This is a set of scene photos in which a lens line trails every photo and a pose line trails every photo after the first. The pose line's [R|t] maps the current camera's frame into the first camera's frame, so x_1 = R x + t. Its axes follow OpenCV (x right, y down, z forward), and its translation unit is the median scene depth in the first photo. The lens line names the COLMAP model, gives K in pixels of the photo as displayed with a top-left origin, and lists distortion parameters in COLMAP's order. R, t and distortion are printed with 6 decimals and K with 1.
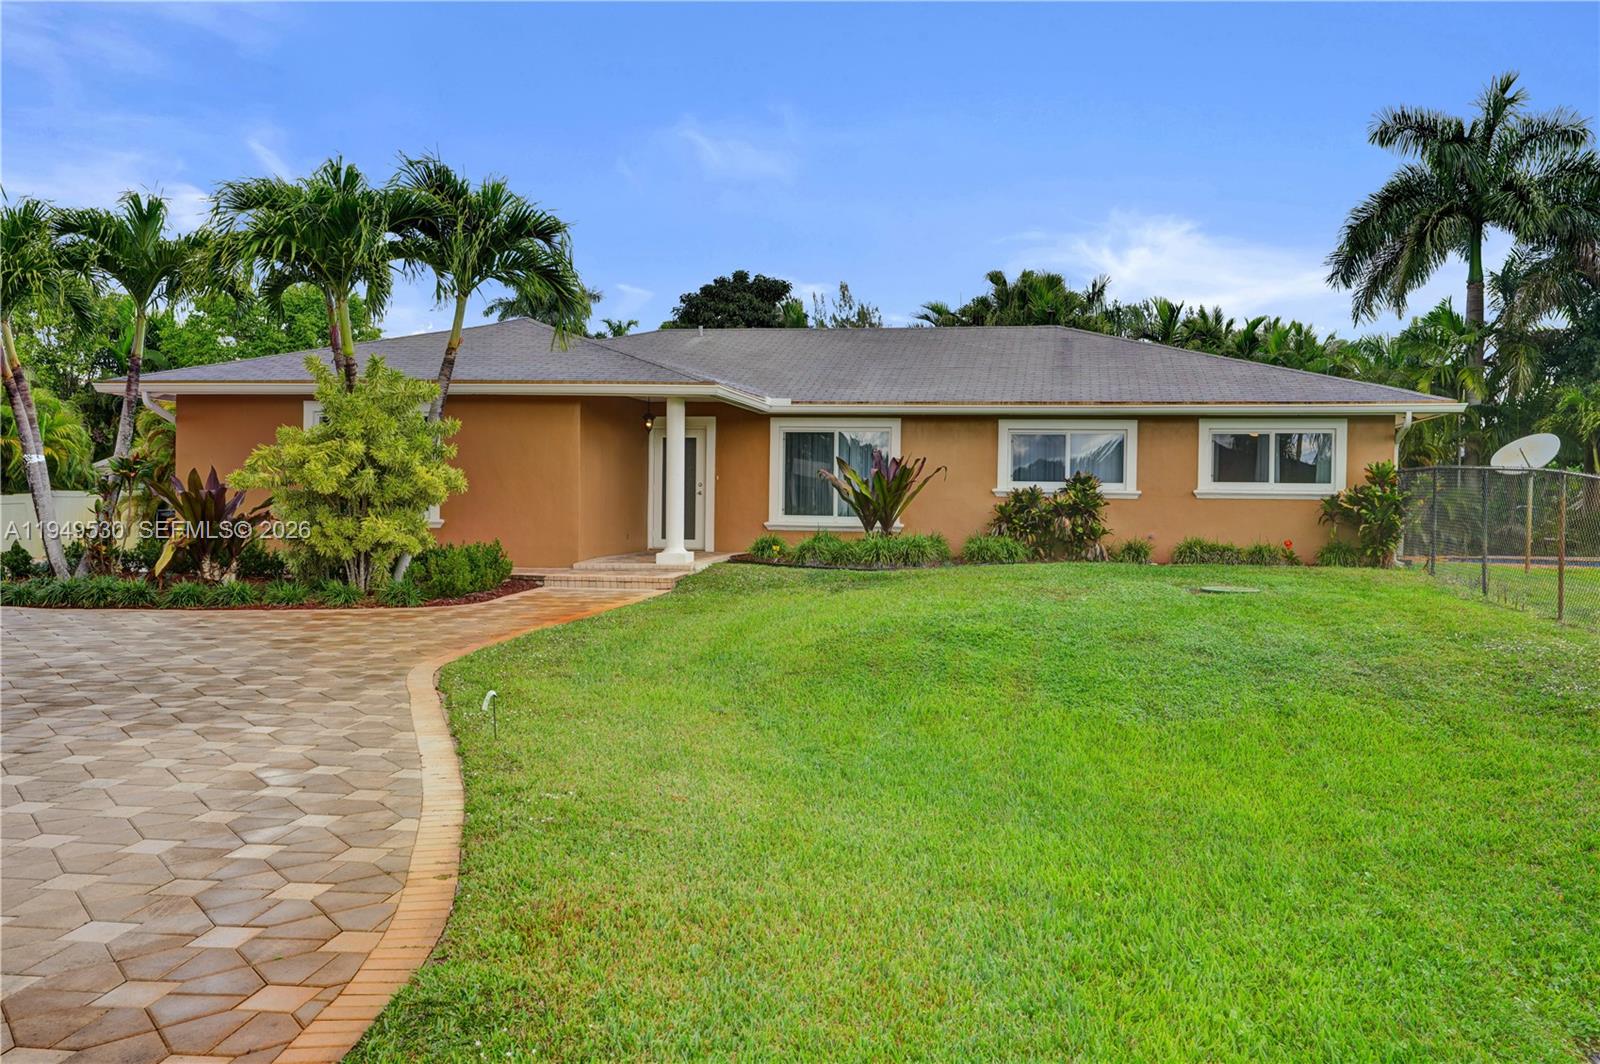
lens RADIAL K [[1328.6, 0, 800.0], [0, 1328.6, 532.0], [0, 0, 1]] dist [0.051437, -0.002506]
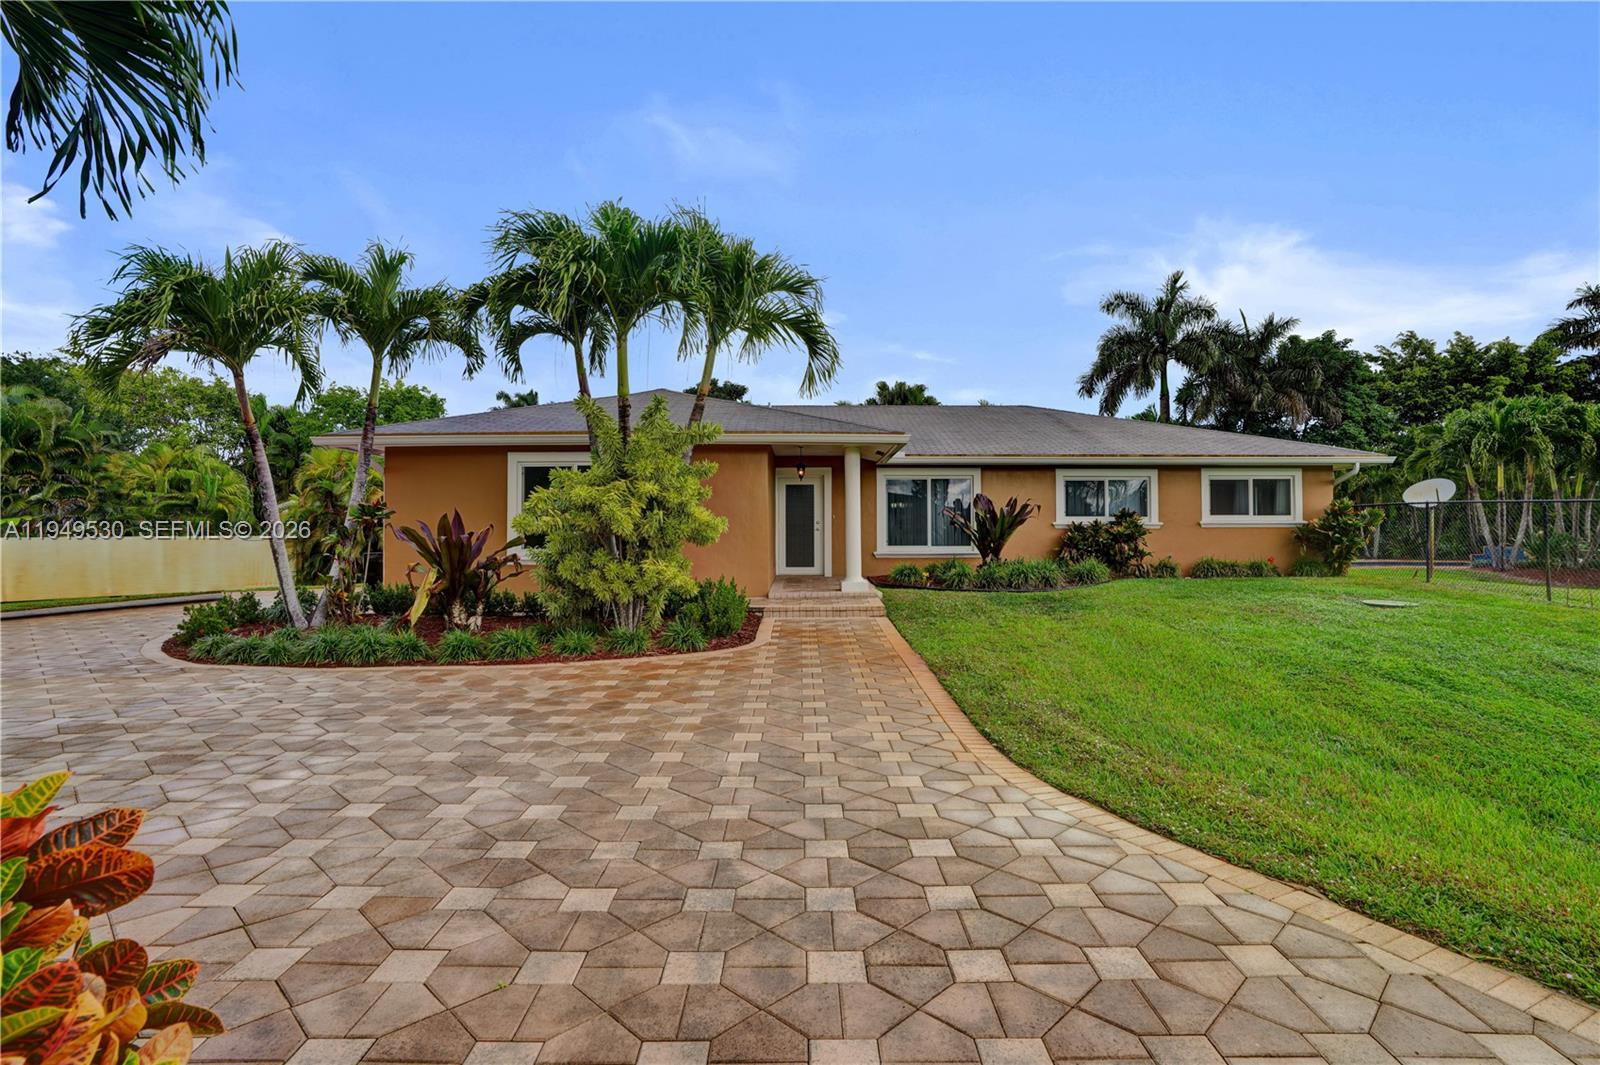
lens RADIAL K [[771.5, 0, 789.3], [0, 771.5, 527.6], [0, 0, 1]] dist [-0.027800, 0.000465]
pose [[0.984772, -0.015658, 0.173143, -0.247835], [0.020645, 0.999421, -0.027039, -0.013342], [-0.172620, 0.030201, 0.984525, 0.328573]]
